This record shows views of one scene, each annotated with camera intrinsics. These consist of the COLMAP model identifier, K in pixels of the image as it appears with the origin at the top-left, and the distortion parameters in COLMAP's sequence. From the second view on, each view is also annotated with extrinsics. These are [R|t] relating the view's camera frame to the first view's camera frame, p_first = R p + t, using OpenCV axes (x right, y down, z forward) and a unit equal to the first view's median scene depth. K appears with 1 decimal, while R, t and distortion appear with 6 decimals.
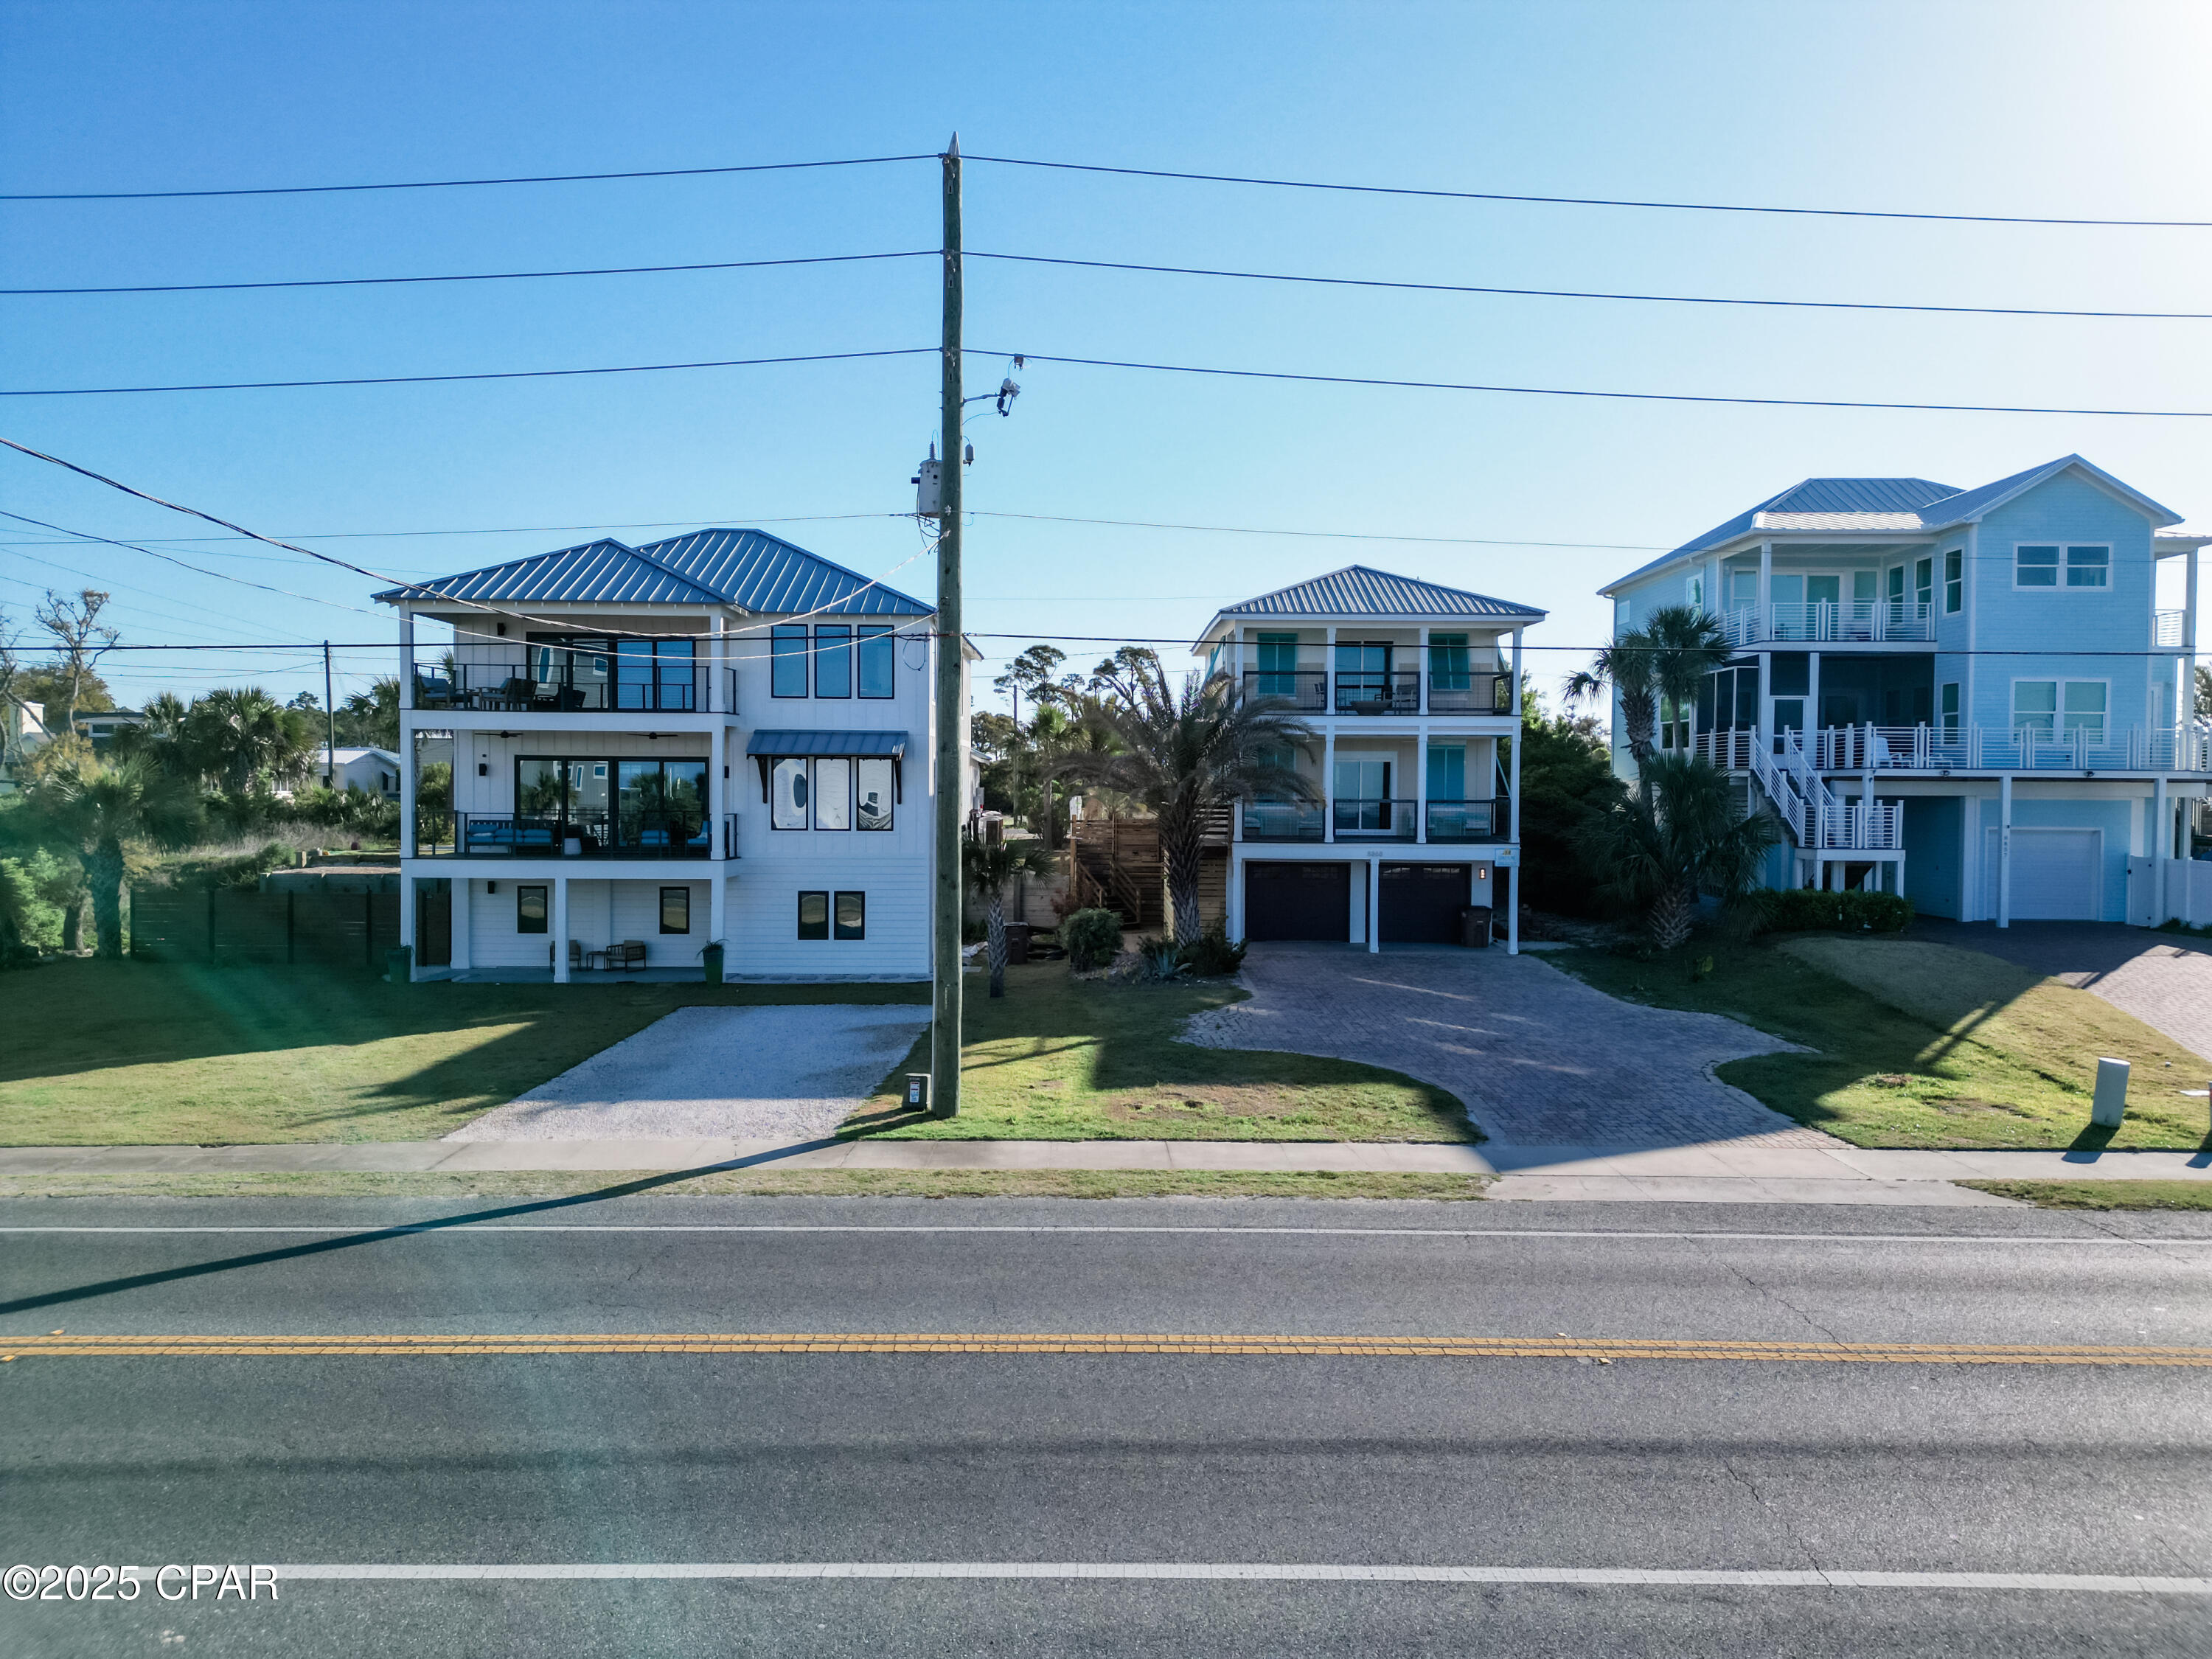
lens RADIAL K [[1542.9, 0, 1106.0], [0, 1542.9, 829.5], [0, 0, 1]] dist [0.005387, -0.001241]
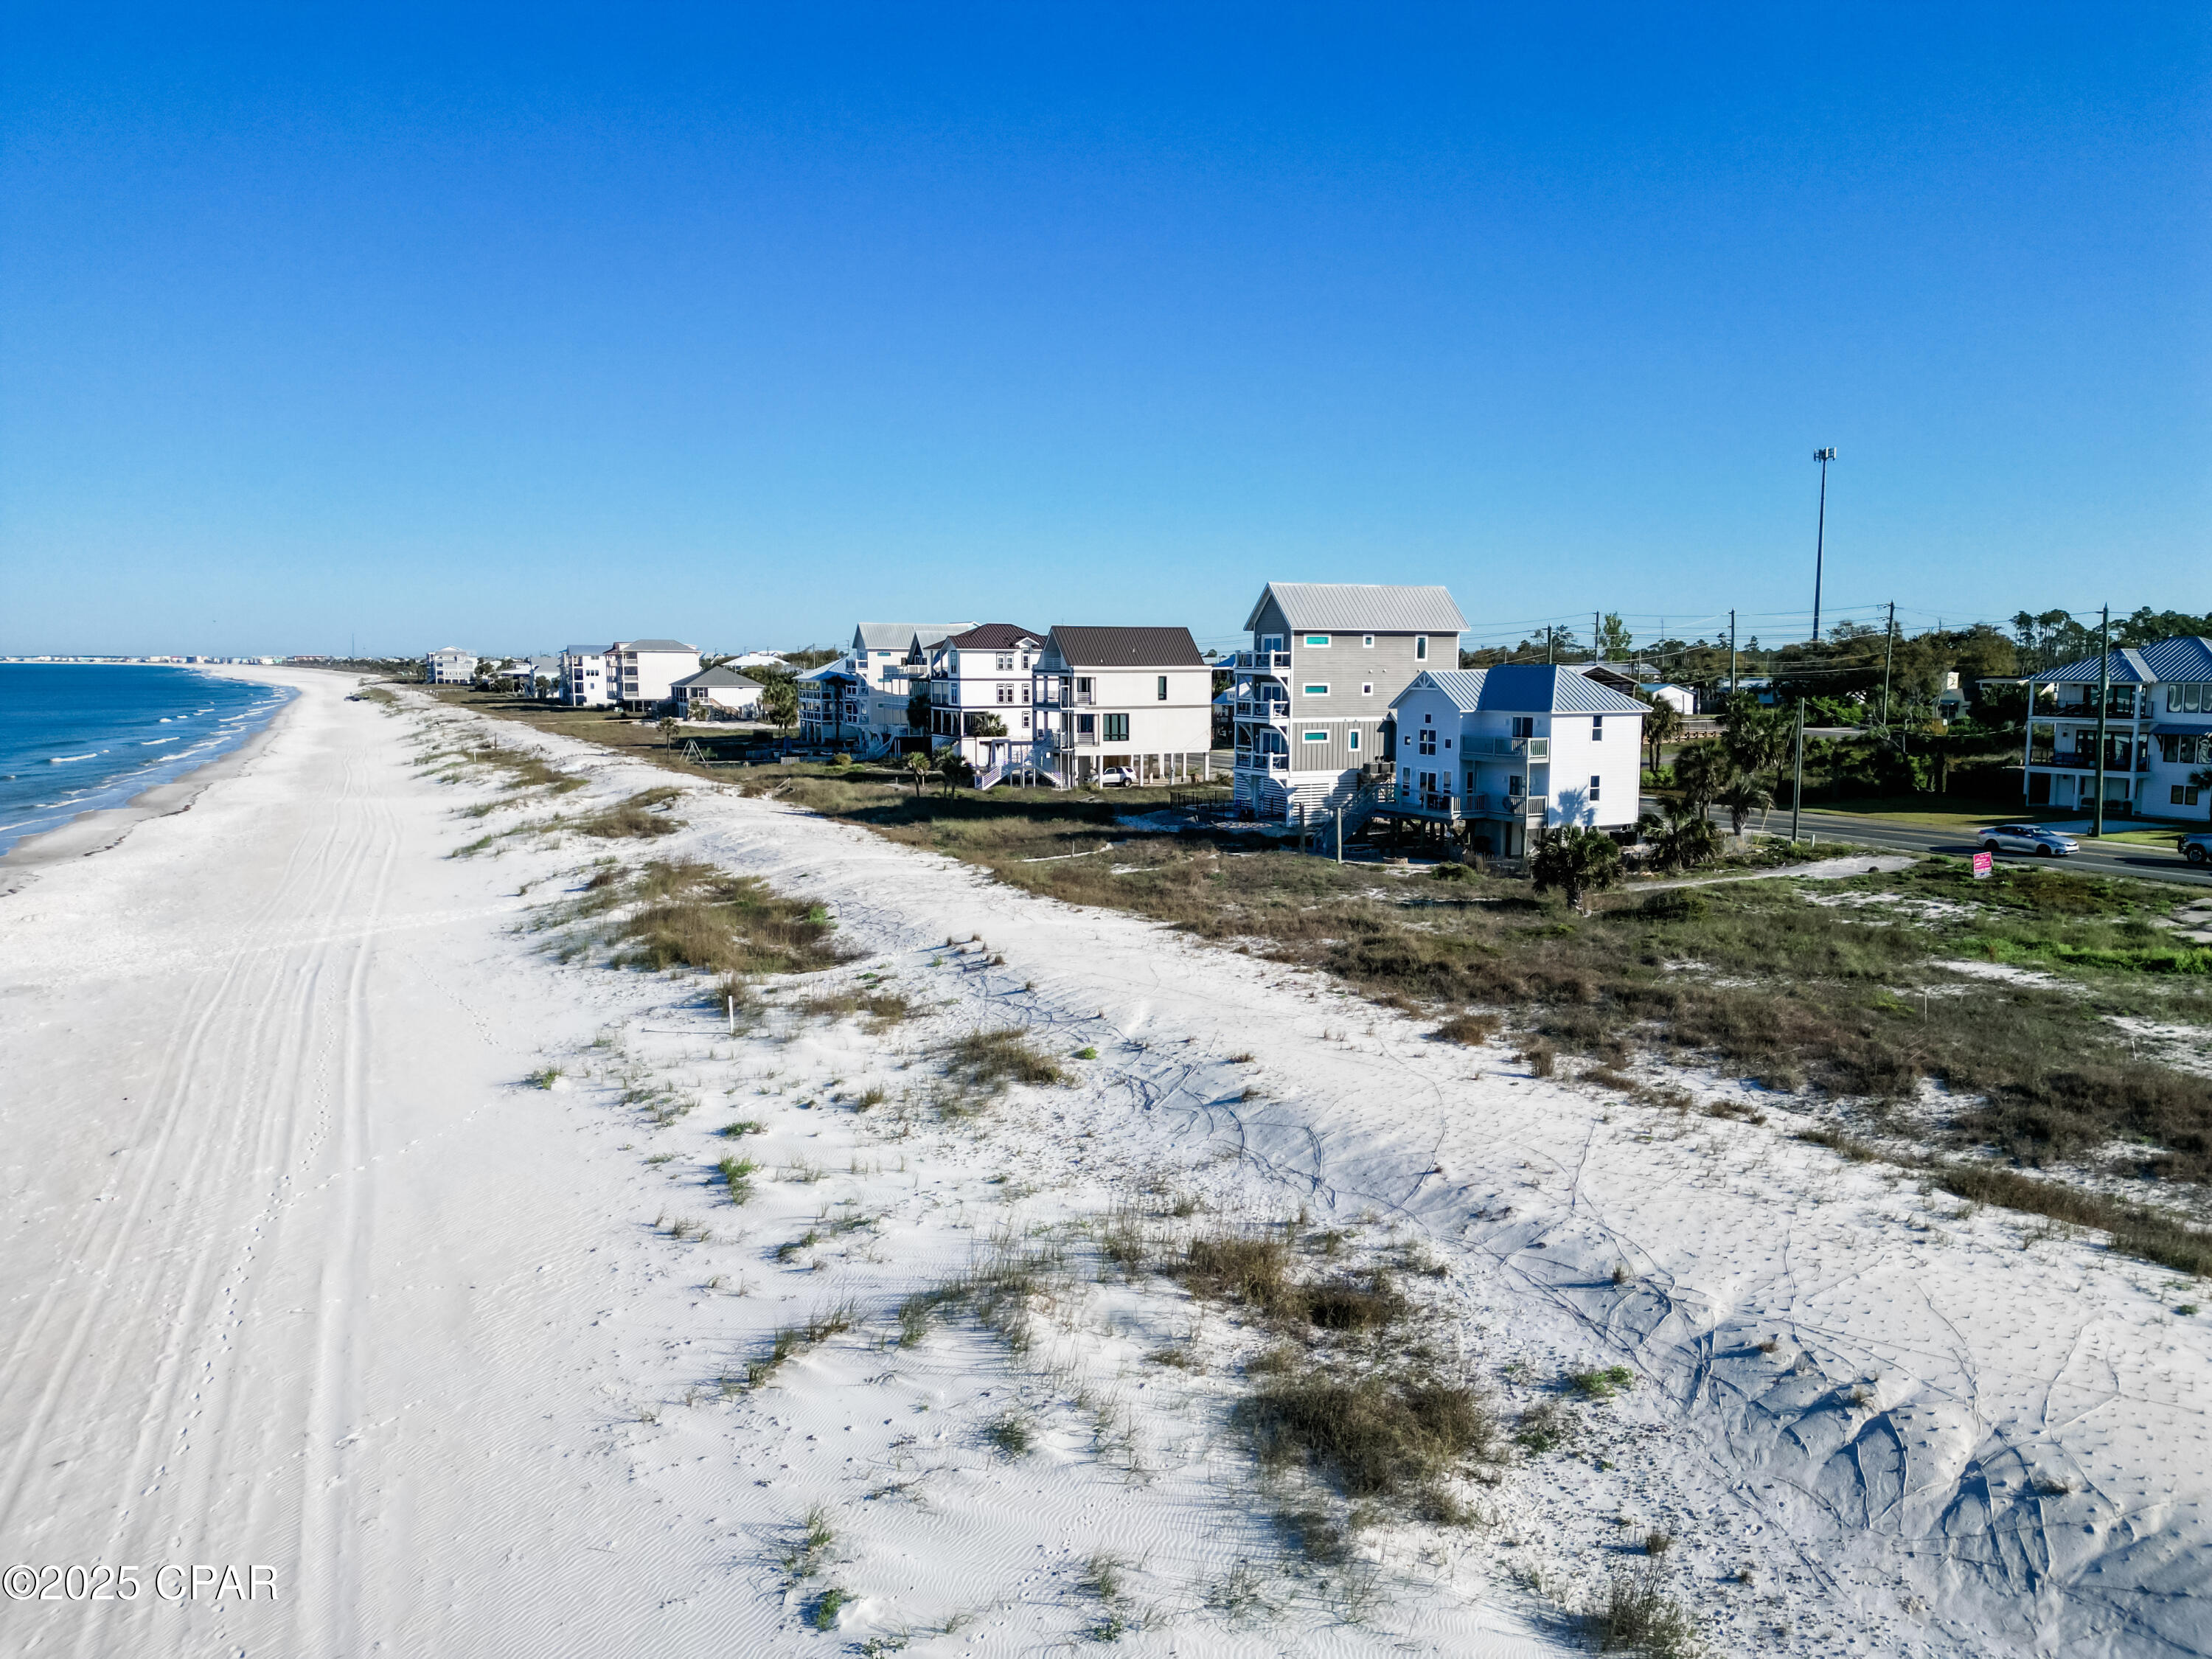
lens RADIAL K [[1542.9, 0, 1106.0], [0, 1542.9, 829.5], [0, 0, 1]] dist [0.005387, -0.001241]
pose [[0.419649, 0.082143, -0.903962, 1.370860], [-0.020517, 0.996501, 0.081027, -0.058382], [0.907454, -0.015456, 0.419866, -1.708391]]
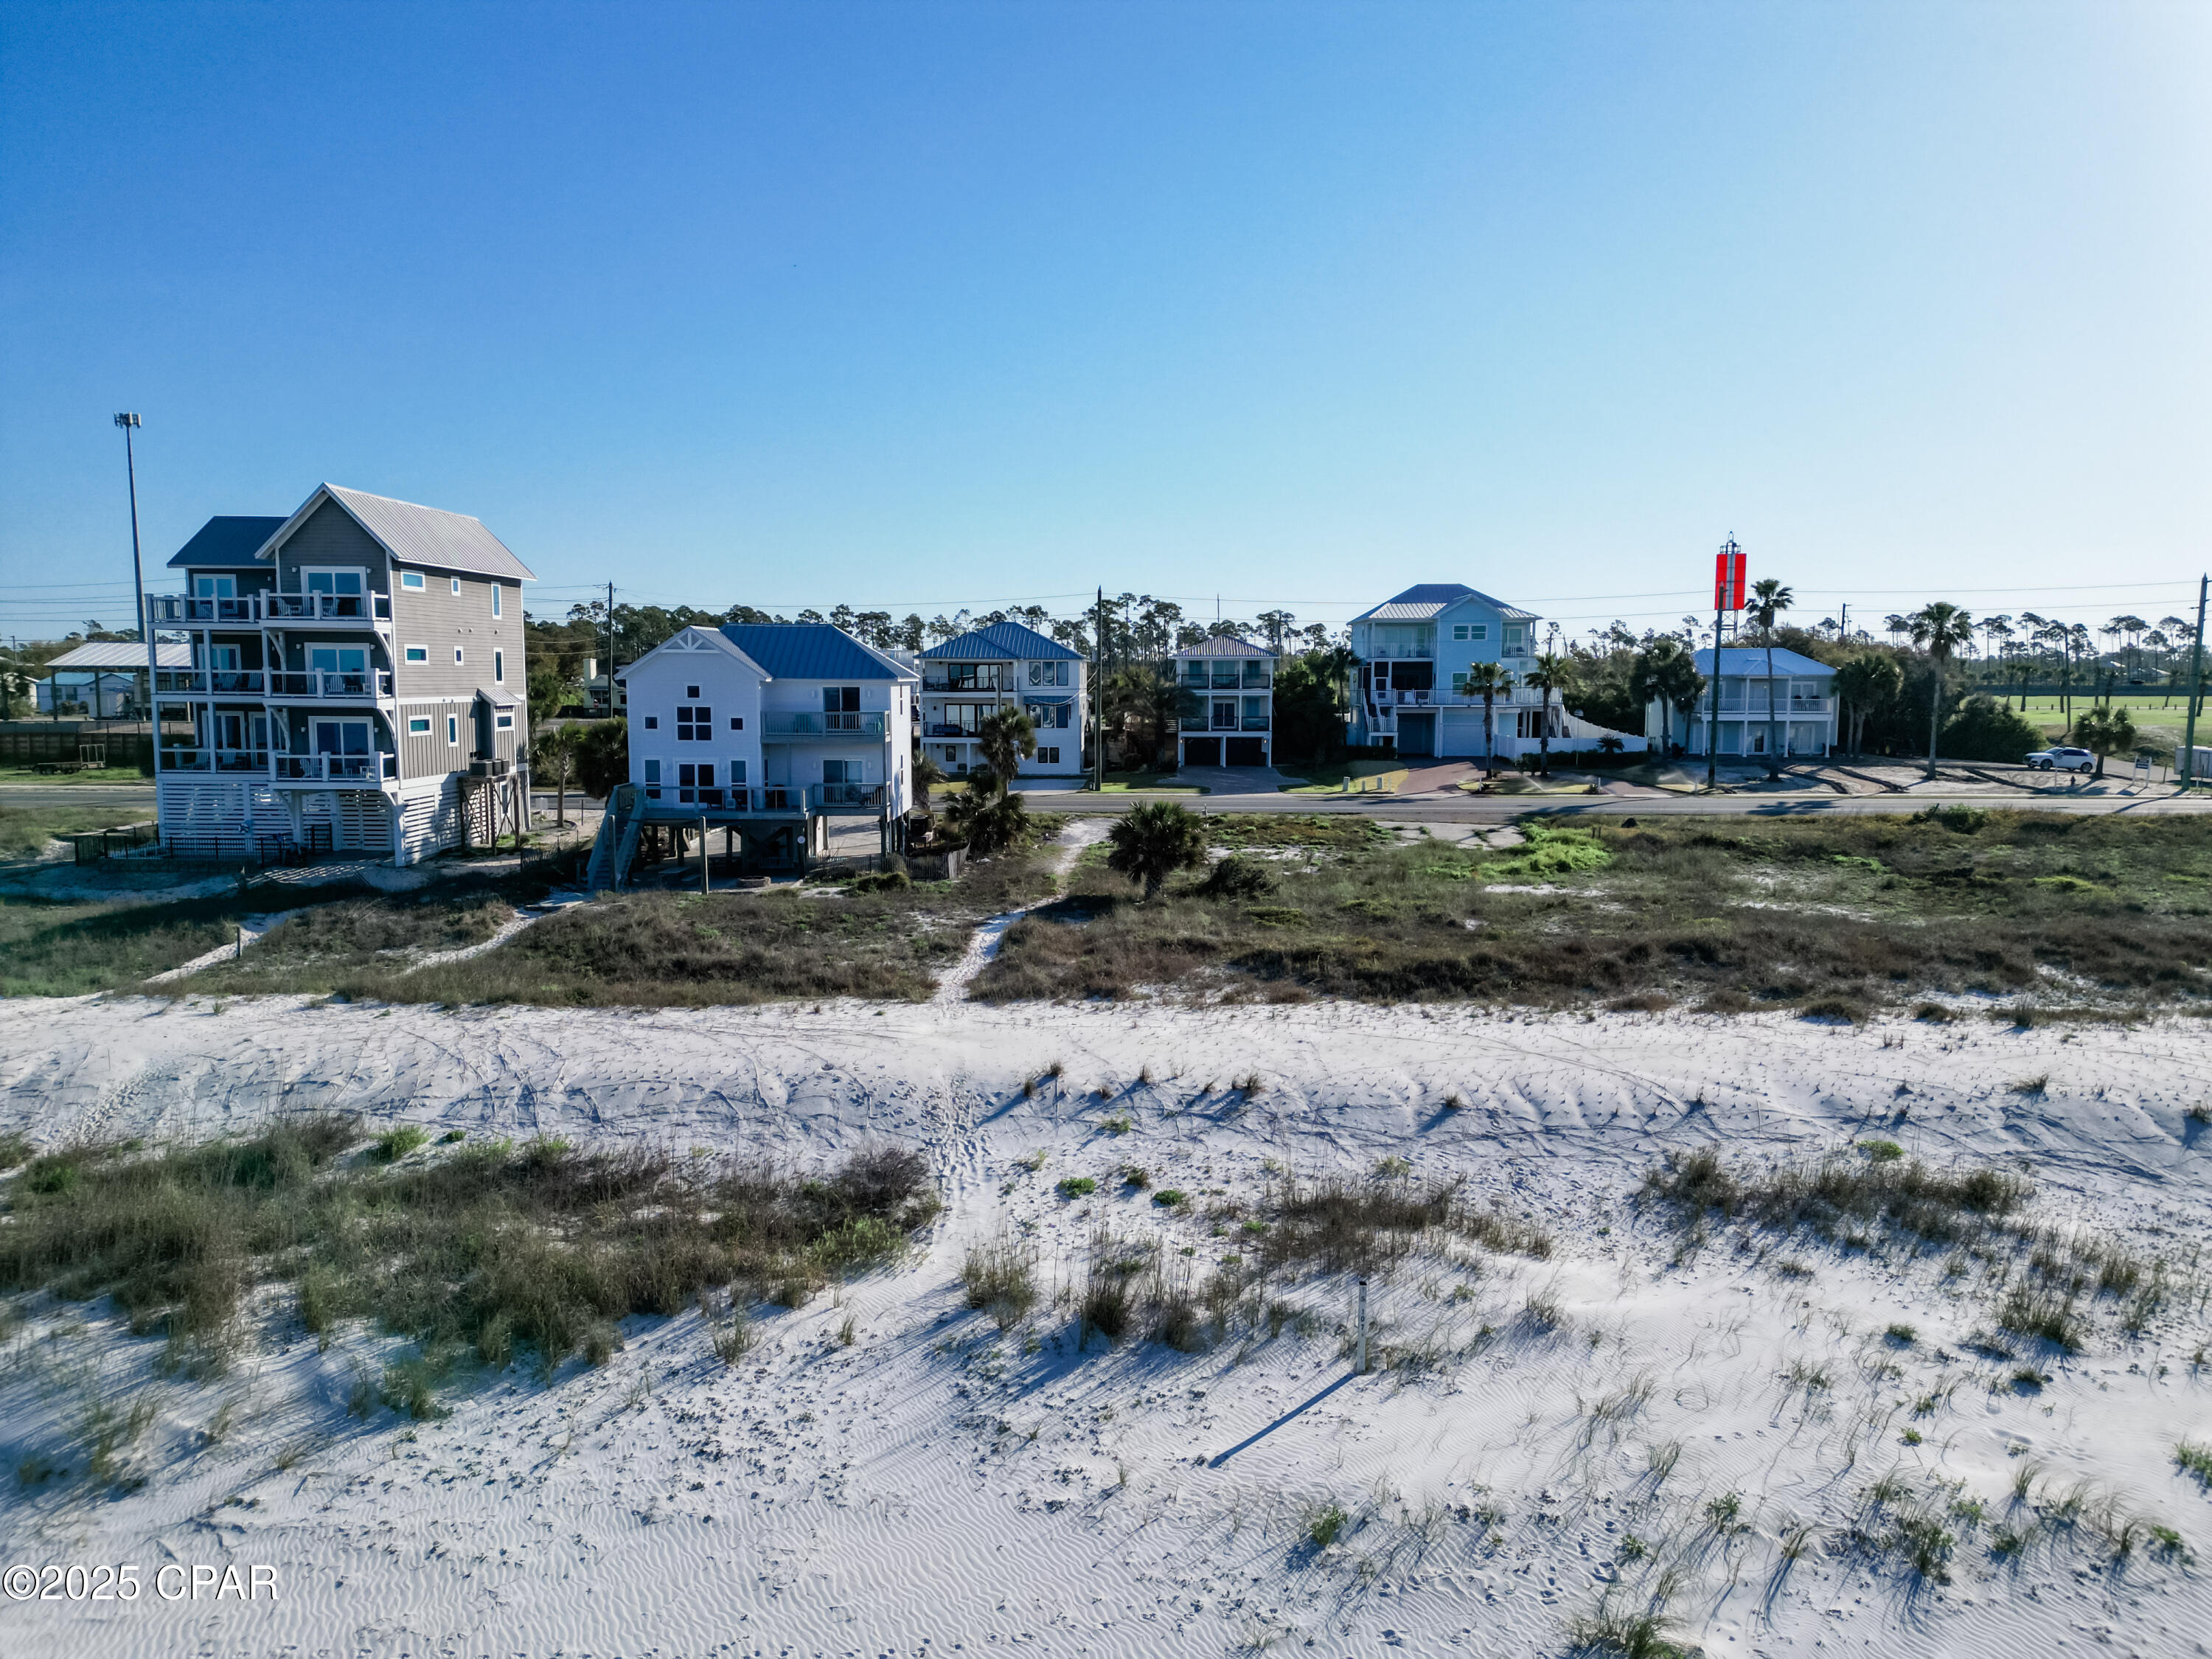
lens RADIAL K [[1542.9, 0, 1106.0], [0, 1542.9, 829.5], [0, 0, 1]] dist [0.005387, -0.001241]
pose [[0.999313, -0.004795, -0.036751, 0.048303], [0.007376, 0.997491, 0.070402, -0.013098], [0.036322, -0.070625, 0.996841, -1.984773]]
